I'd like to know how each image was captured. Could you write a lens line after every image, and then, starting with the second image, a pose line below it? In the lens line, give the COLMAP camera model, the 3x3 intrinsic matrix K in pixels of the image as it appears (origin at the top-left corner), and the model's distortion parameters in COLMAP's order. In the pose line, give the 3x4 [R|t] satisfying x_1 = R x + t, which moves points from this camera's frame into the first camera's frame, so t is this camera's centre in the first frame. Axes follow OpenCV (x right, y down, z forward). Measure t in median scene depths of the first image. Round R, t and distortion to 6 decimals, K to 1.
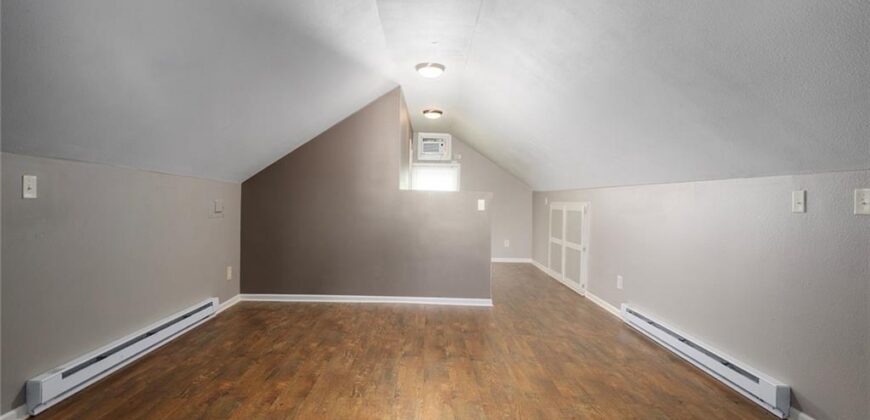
lens RADIAL K [[445.3, 0, 435.9], [0, 445.3, 199.1], [0, 0, 1]] dist [0.001535, 0.001356]
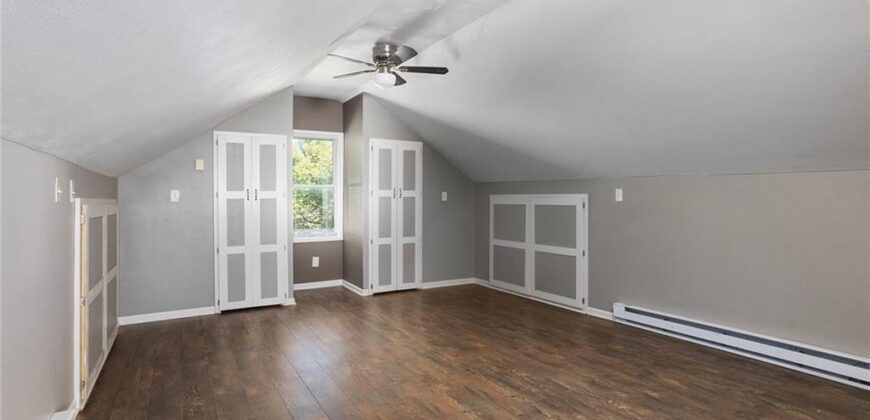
lens RADIAL K [[445.3, 0, 435.9], [0, 445.3, 199.1], [0, 0, 1]] dist [0.001535, 0.001356]
pose [[-0.871238, -0.018013, -0.490530, 0.469991], [-0.013485, 0.999828, -0.012765, 0.015410], [0.490675, -0.004507, -0.871331, 1.662097]]
